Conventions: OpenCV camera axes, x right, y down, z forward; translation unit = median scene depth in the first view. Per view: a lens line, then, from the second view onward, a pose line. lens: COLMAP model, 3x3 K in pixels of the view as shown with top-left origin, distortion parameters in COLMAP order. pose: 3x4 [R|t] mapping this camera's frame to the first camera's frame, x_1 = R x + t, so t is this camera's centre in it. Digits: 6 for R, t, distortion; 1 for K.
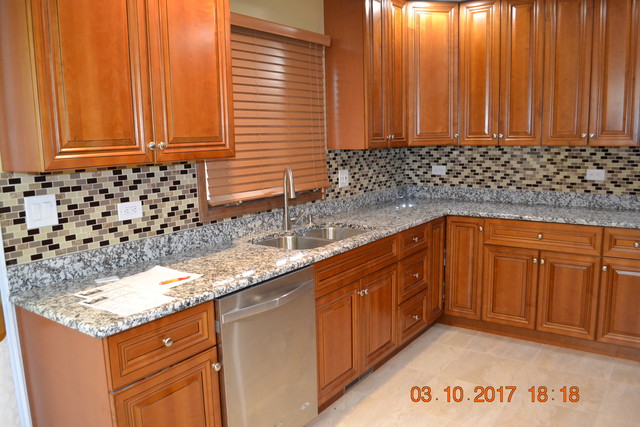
lens RADIAL K [[509.0, 0, 318.8], [0, 509.0, 218.4], [0, 0, 1]] dist [-0.081747, 0.012070]
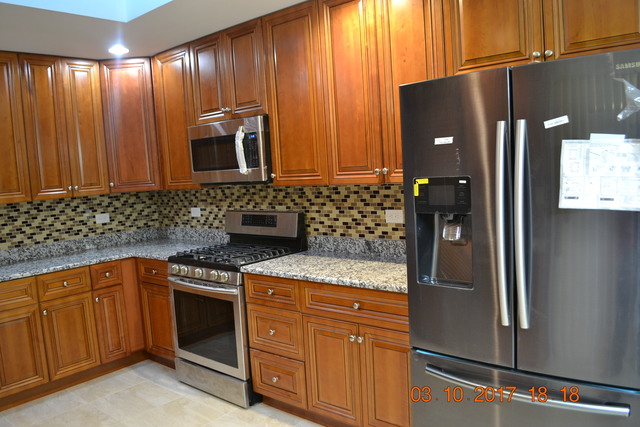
lens RADIAL K [[509.0, 0, 304.3], [0, 509.0, 218.2], [0, 0, 1]] dist [-0.081747, 0.012070]
pose [[0.093100, -0.083575, 0.992143, -0.369882], [0.223382, 0.972821, 0.060986, -0.034035], [-0.970275, 0.215949, 0.109239, 0.242811]]
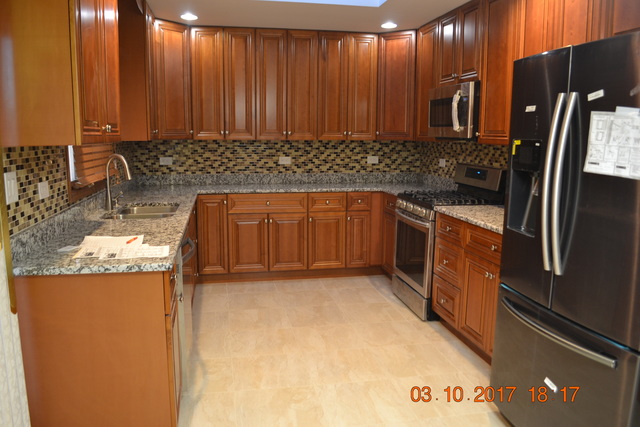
lens RADIAL K [[509.0, 0, 315.7], [0, 509.0, 215.3], [0, 0, 1]] dist [-0.081747, 0.012070]
pose [[0.688077, -0.085485, 0.720584, -0.461237], [0.095470, 0.995069, 0.026885, 0.039945], [-0.719330, 0.050295, 0.692846, -0.083752]]
